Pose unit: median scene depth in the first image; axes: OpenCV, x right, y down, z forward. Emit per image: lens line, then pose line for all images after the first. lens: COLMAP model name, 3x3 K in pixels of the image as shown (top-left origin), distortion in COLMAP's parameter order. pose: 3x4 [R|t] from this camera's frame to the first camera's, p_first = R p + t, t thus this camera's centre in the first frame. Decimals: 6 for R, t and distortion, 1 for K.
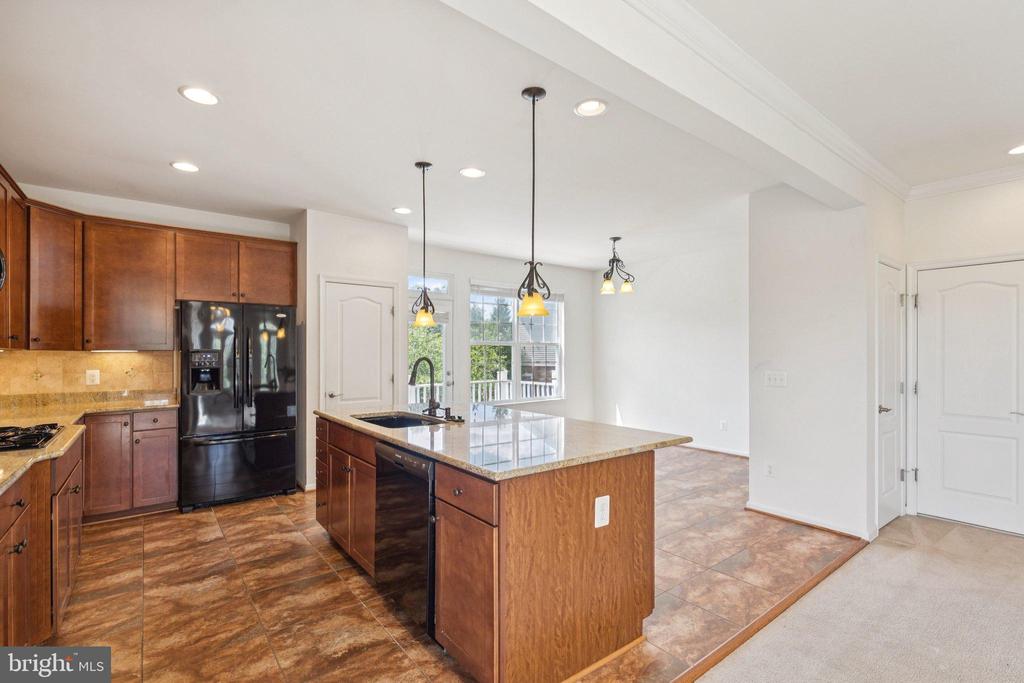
lens RADIAL K [[466.0, 0, 515.4], [0, 466.0, 347.9], [0, 0, 1]] dist [0.001214, 0.001782]
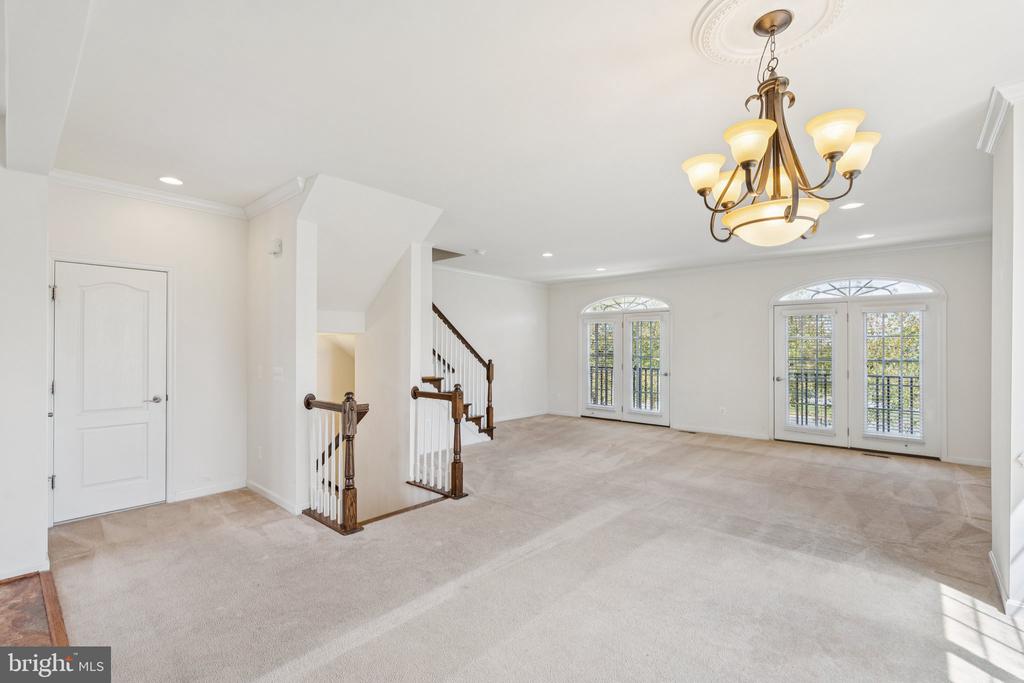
lens RADIAL K [[466.0, 0, 513.4], [0, 466.0, 345.0], [0, 0, 1]] dist [0.001214, 0.001782]
pose [[-0.176075, 0.001540, 0.984375, -0.242873], [-0.020397, 0.999778, -0.005213, -0.013624], [-0.984165, -0.020996, -0.176005, 0.320712]]
